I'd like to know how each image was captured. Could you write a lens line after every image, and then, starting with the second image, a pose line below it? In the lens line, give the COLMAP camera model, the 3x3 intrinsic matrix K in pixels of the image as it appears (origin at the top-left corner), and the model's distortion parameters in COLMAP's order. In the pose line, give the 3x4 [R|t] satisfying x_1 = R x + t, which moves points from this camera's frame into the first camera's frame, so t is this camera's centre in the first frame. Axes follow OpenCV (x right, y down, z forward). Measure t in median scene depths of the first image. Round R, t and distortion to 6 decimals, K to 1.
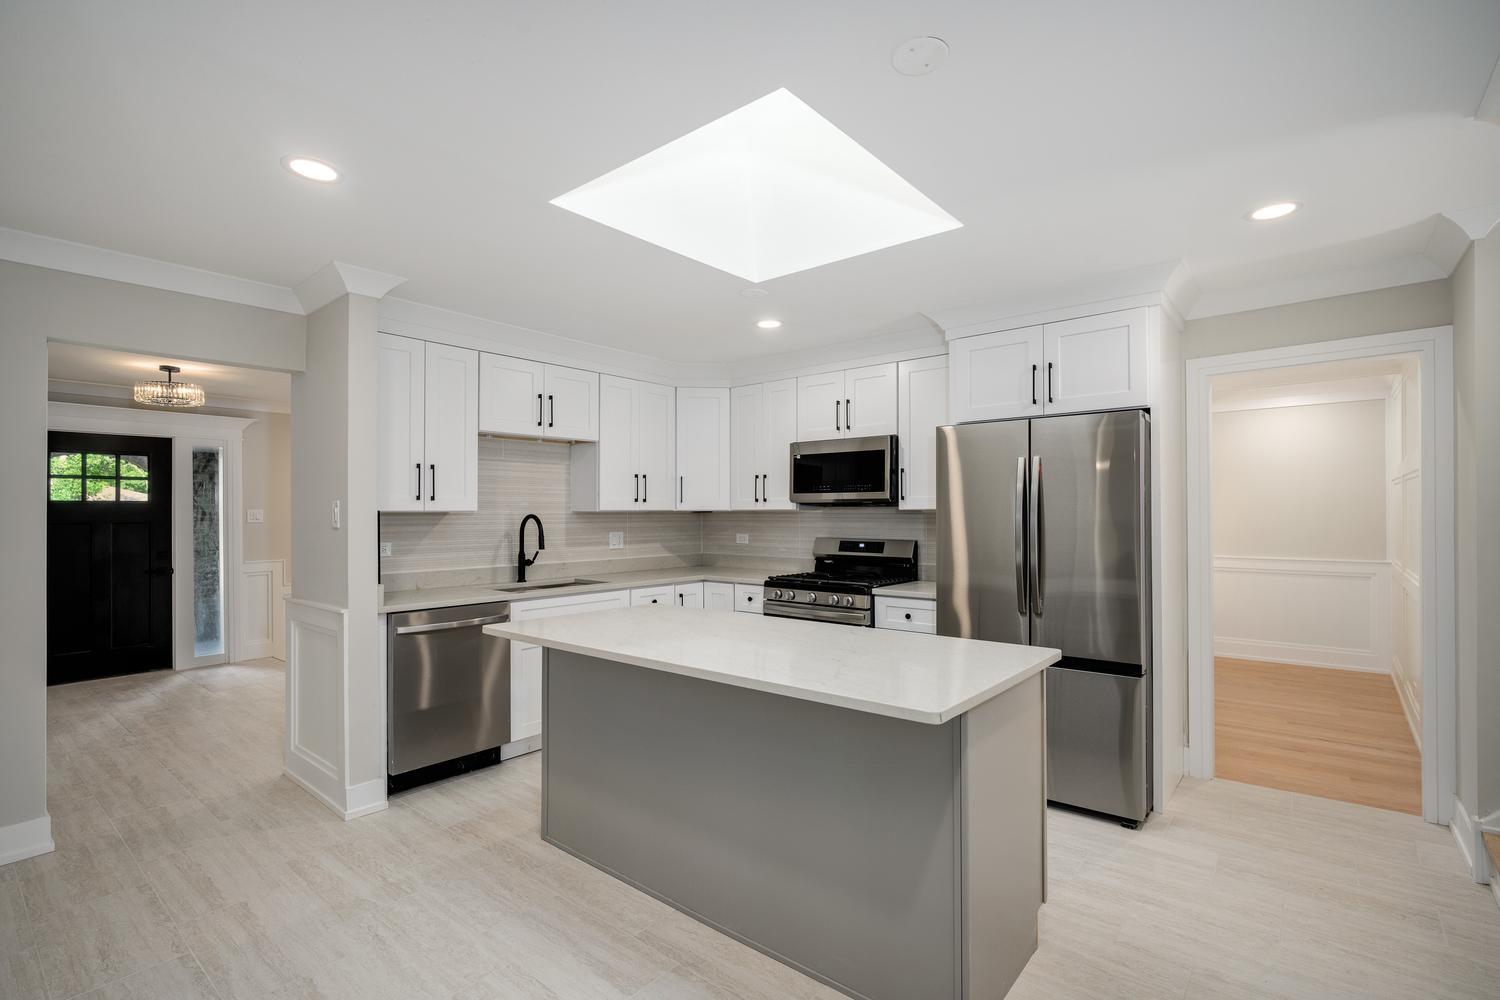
lens RADIAL K [[691.2, 0, 750.0], [0, 691.2, 500.0], [0, 0, 1]] dist [-0.000382, 0.000012]
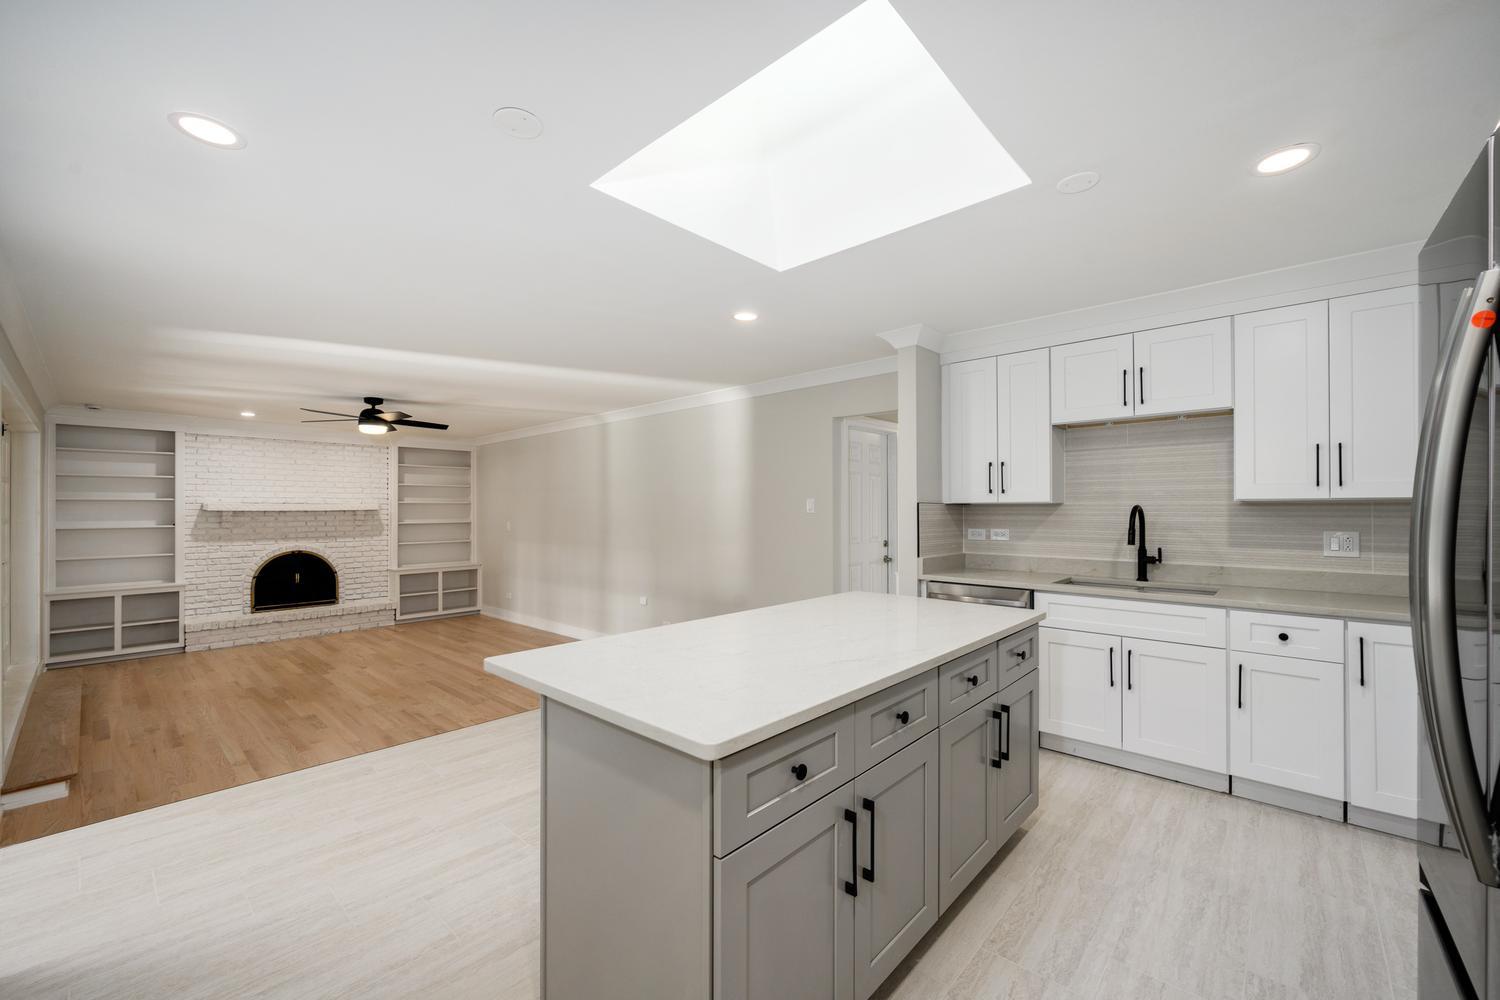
lens RADIAL K [[603.6, 0, 754.1], [0, 603.6, 505.4], [0, 0, 1]] dist [-0.000772, 0.000242]
pose [[-0.049579, -0.004349, -0.998761, 0.462848], [0.019210, 0.999801, -0.005307, 0.015114], [0.998585, -0.019449, -0.049486, 0.523376]]
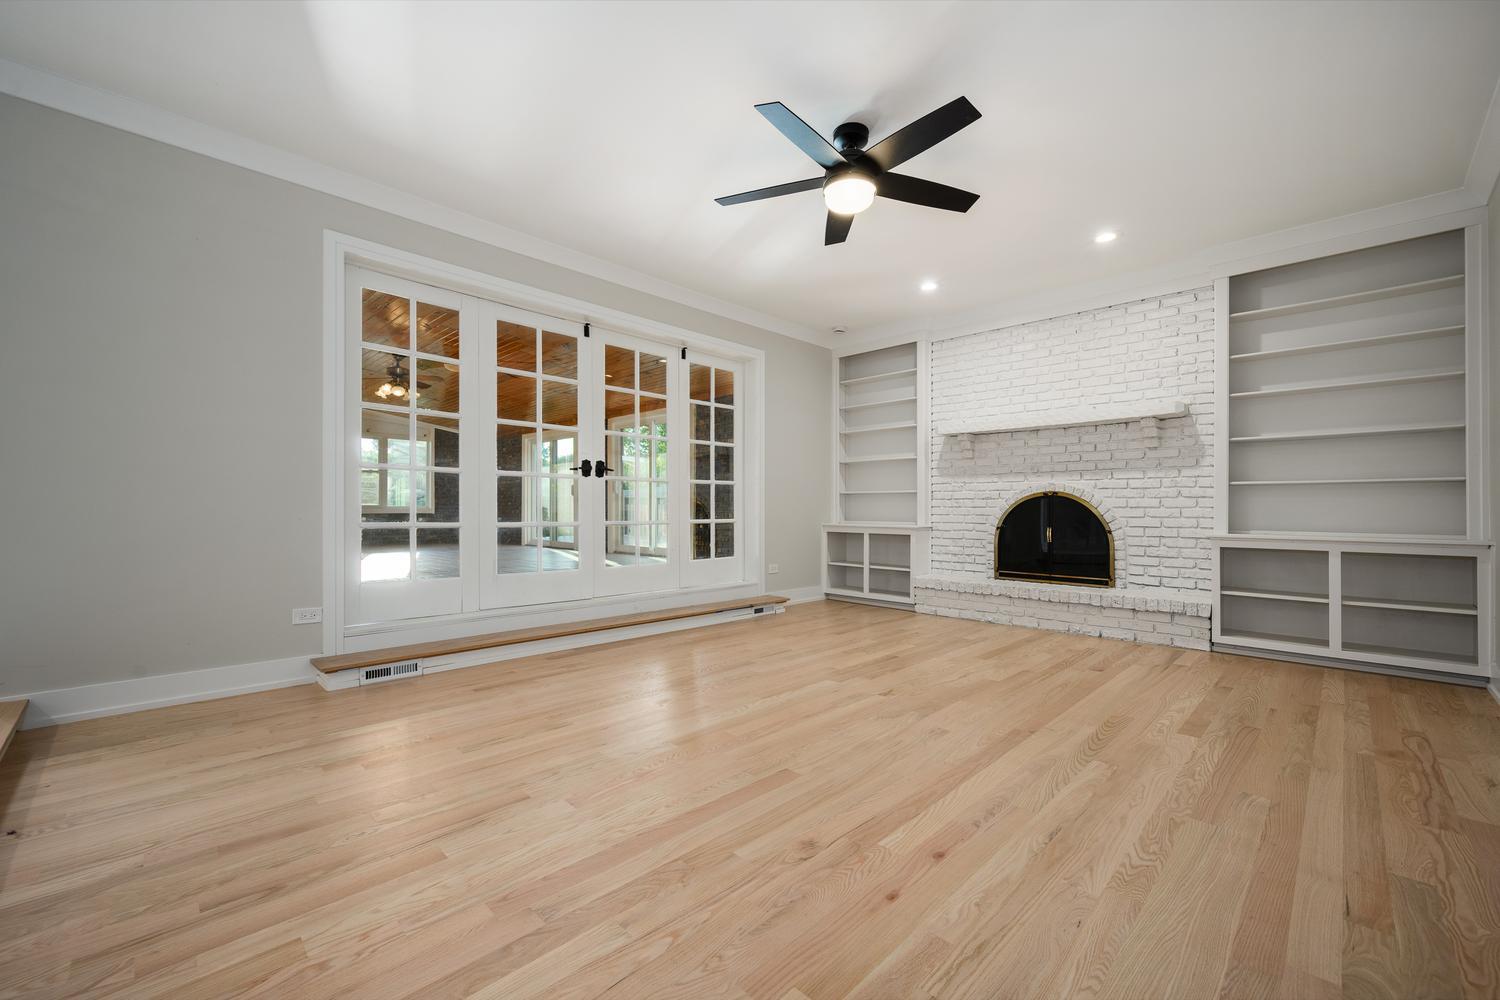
lens RADIAL K [[602.7, 0, 748.3], [0, 602.7, 509.5], [0, 0, 1]] dist [-0.001451, 0.000249]
pose [[-0.995414, -0.000328, 0.095660, -0.748437], [-0.001491, 0.999926, -0.012088, 0.155300], [-0.095649, -0.012175, -0.995341, 0.267626]]
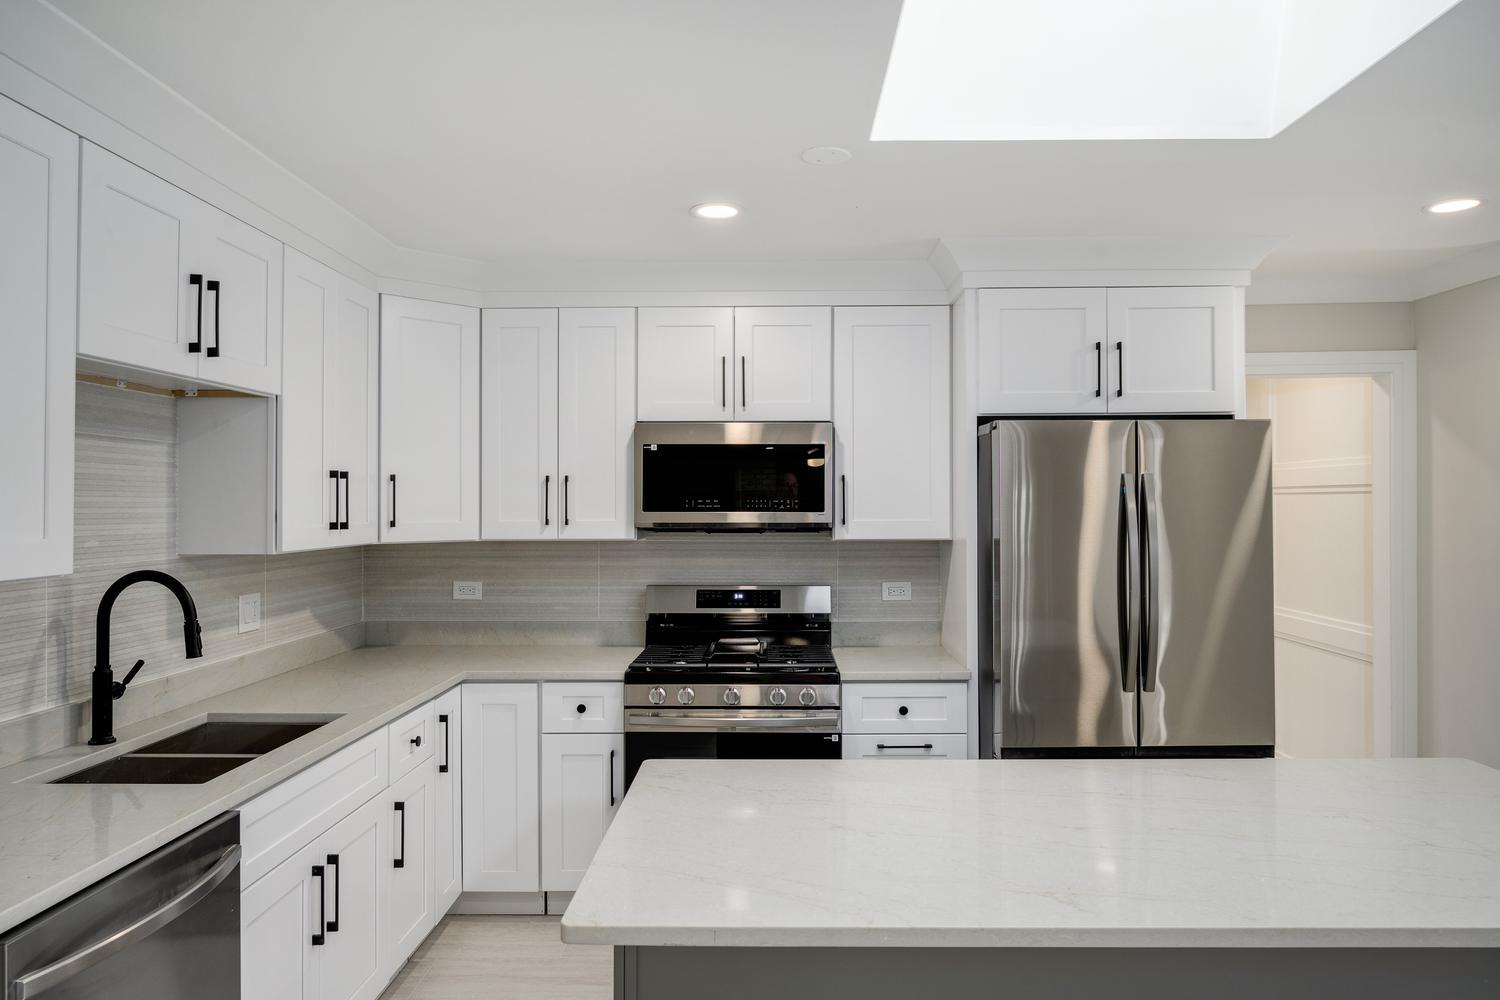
lens RADIAL K [[979.7, 0, 759.5], [0, 979.7, 494.7], [0, 0, 1]] dist [-0.005633, -0.002822]
pose [[0.779148, 0.007042, 0.626801, -0.377591], [-0.010585, 0.999942, 0.001924, -0.026856], [-0.626751, -0.008134, 0.779177, 0.323971]]
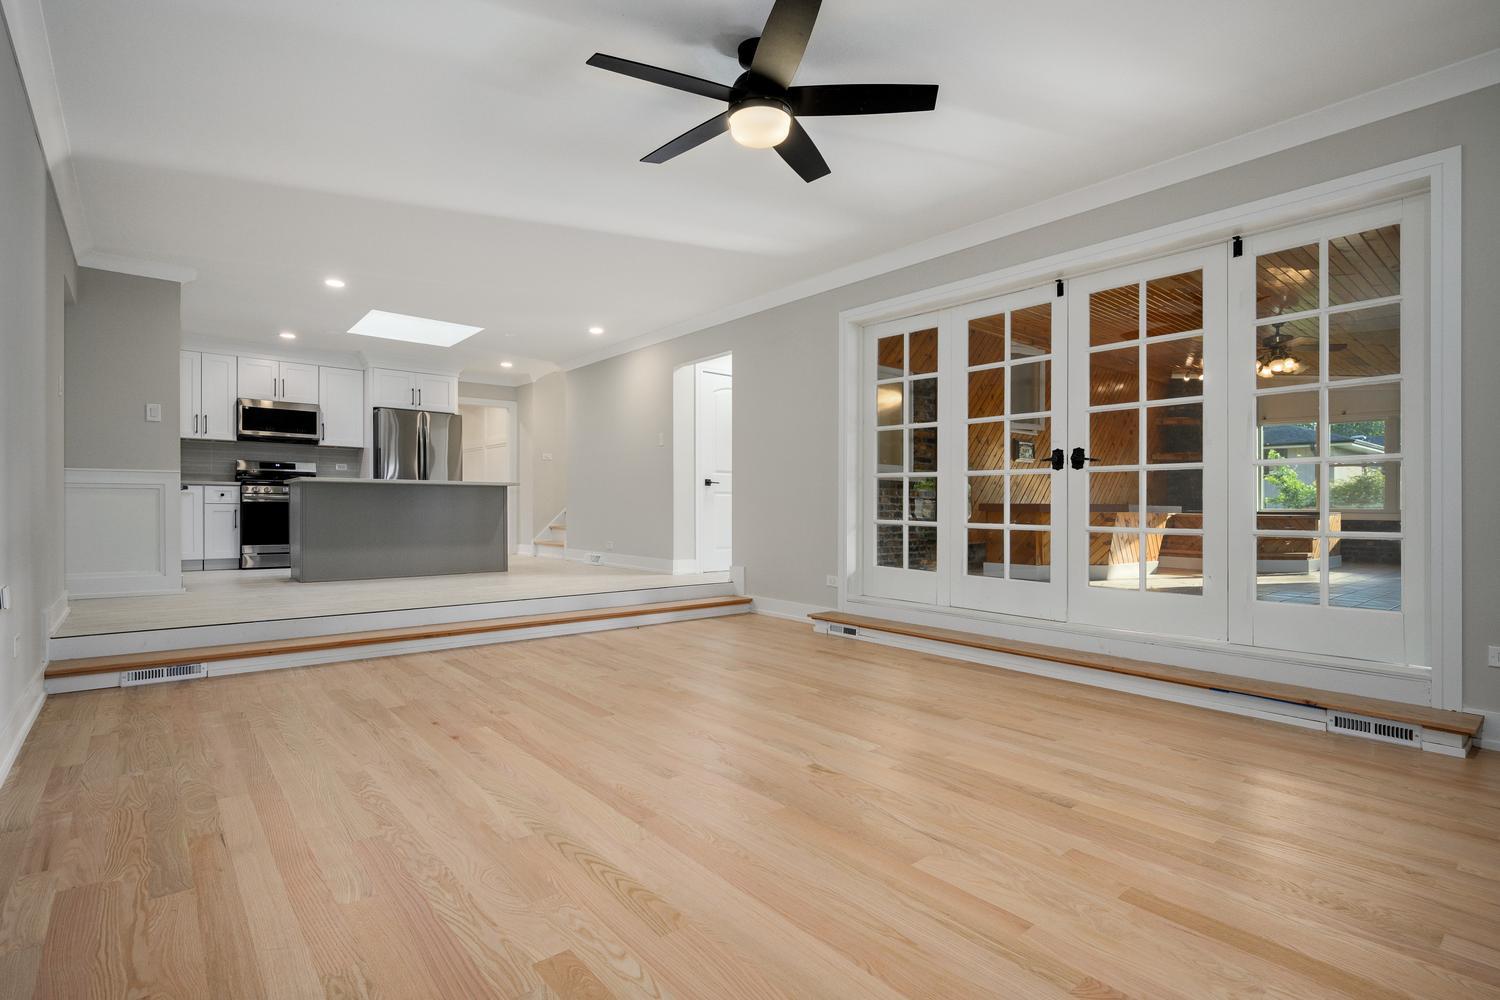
lens RADIAL K [[711.9, 0, 752.0], [0, 711.9, 512.9], [0, 0, 1]] dist [-0.004041, -0.000834]
pose [[0.171099, -0.002606, 0.985250, -1.395515], [-0.021987, 0.999737, 0.006463, 0.150079], [-0.985009, -0.022769, 0.170996, -0.459666]]
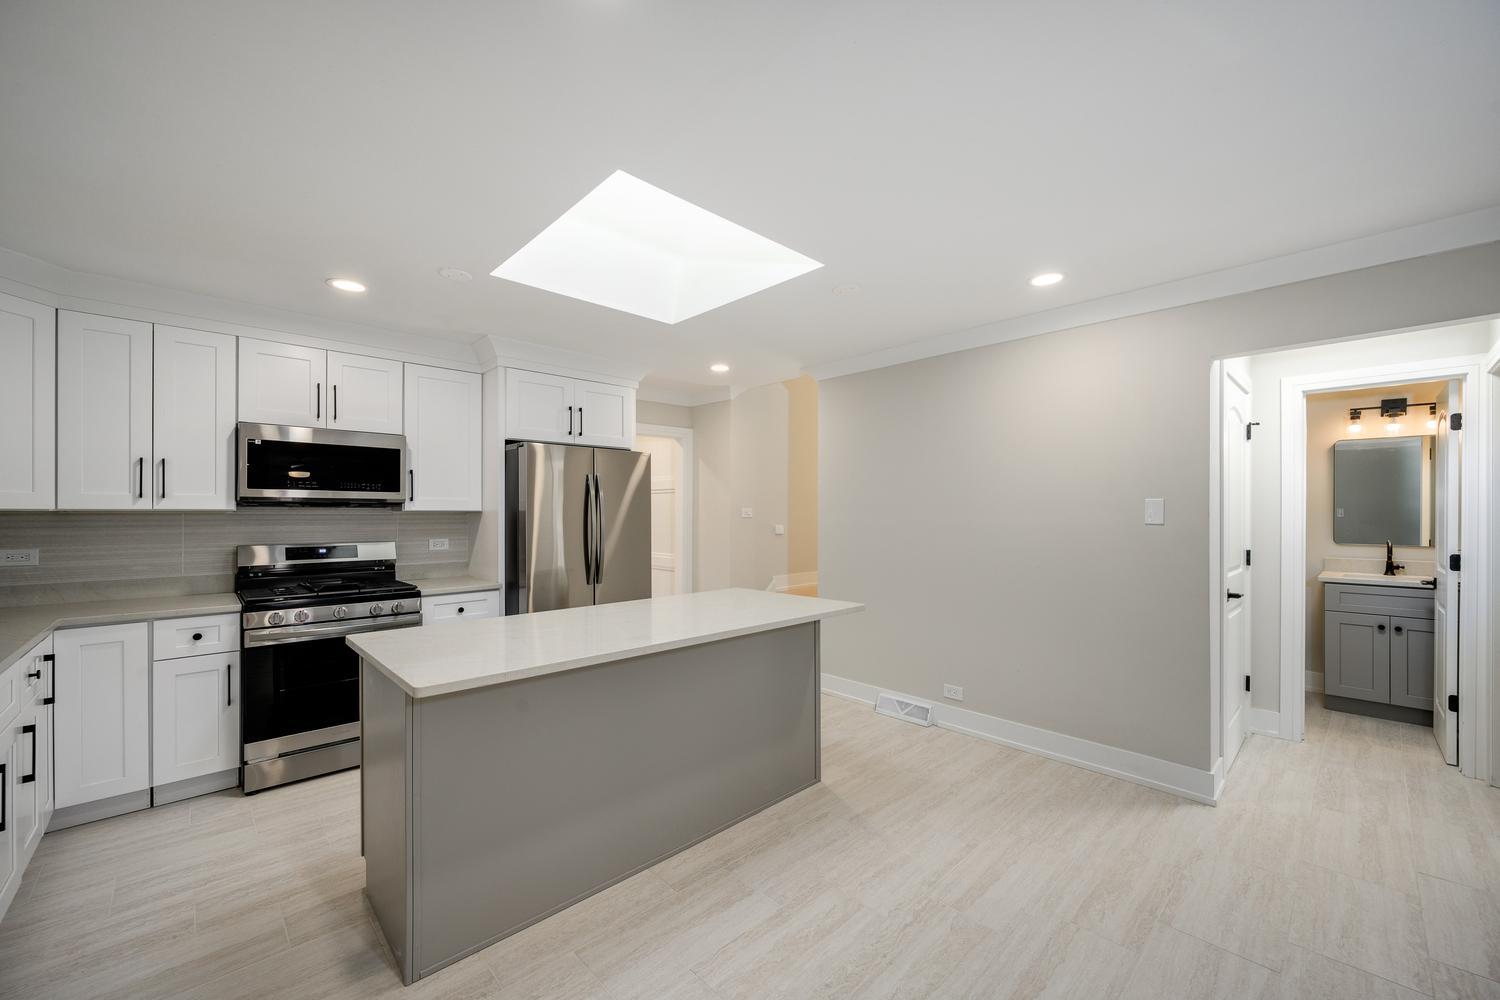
lens RADIAL K [[585.9, 0, 752.9], [0, 585.9, 512.7], [0, 0, 1]] dist [-0.000961, -0.000239]
pose [[0.118117, 0.003418, 0.992994, -0.531828], [-0.017270, 0.999850, -0.001388, 0.008589], [-0.992849, -0.016986, 0.118159, 0.377310]]
